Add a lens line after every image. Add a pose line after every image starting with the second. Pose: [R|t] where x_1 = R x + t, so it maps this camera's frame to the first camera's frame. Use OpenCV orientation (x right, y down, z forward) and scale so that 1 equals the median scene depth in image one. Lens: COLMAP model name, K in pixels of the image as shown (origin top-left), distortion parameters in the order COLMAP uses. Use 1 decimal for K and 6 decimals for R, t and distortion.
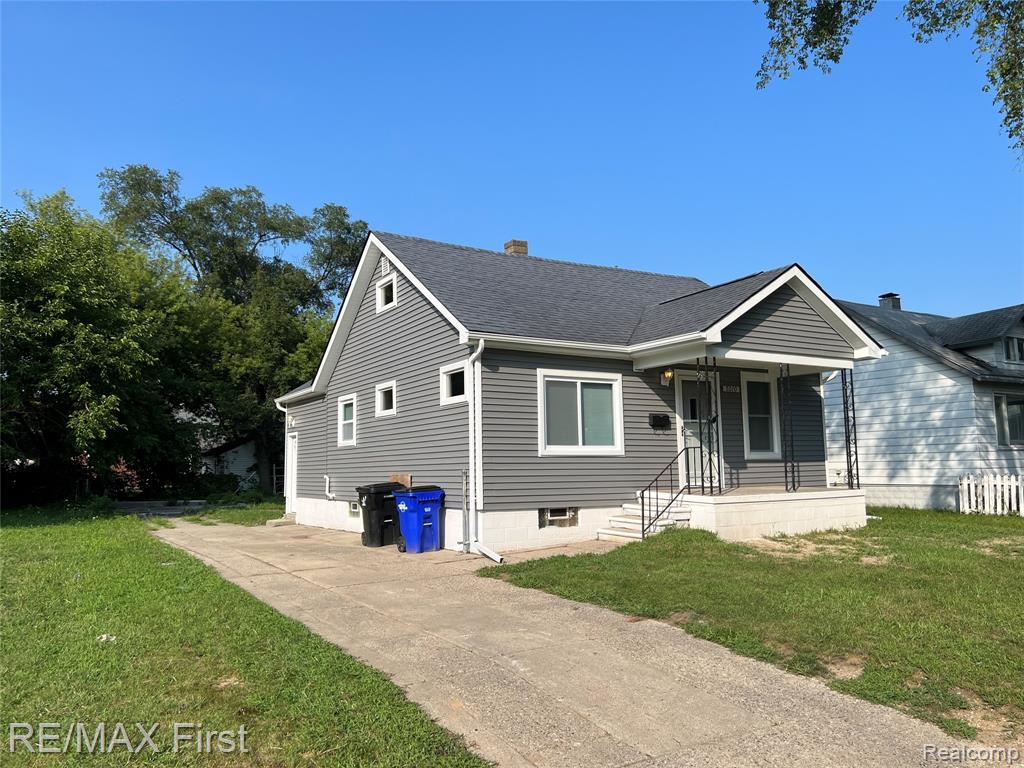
lens RADIAL K [[783.4, 0, 512.0], [0, 783.4, 384.0], [0, 0, 1]] dist [-0.000469, -0.000382]
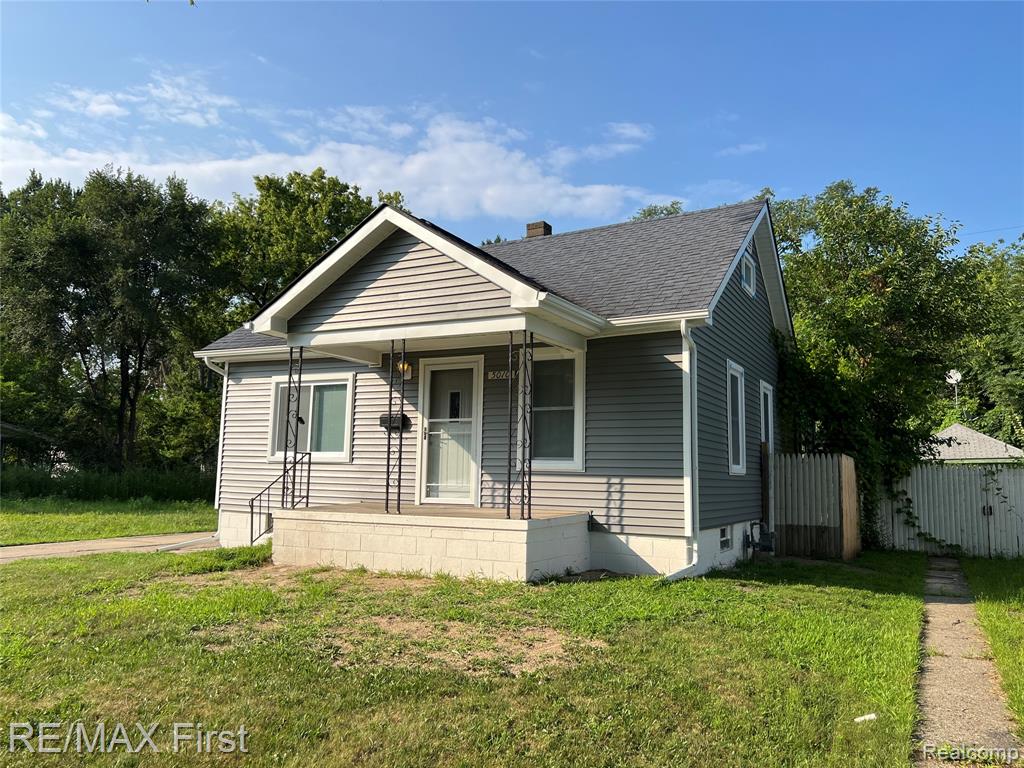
lens RADIAL K [[783.4, 0, 512.0], [0, 783.4, 384.0], [0, 0, 1]] dist [-0.000469, -0.000382]
pose [[0.516164, -0.076958, -0.853025, 0.962820], [0.062913, 0.996671, -0.051849, 0.056895], [0.854176, -0.026904, 0.519287, 0.659052]]
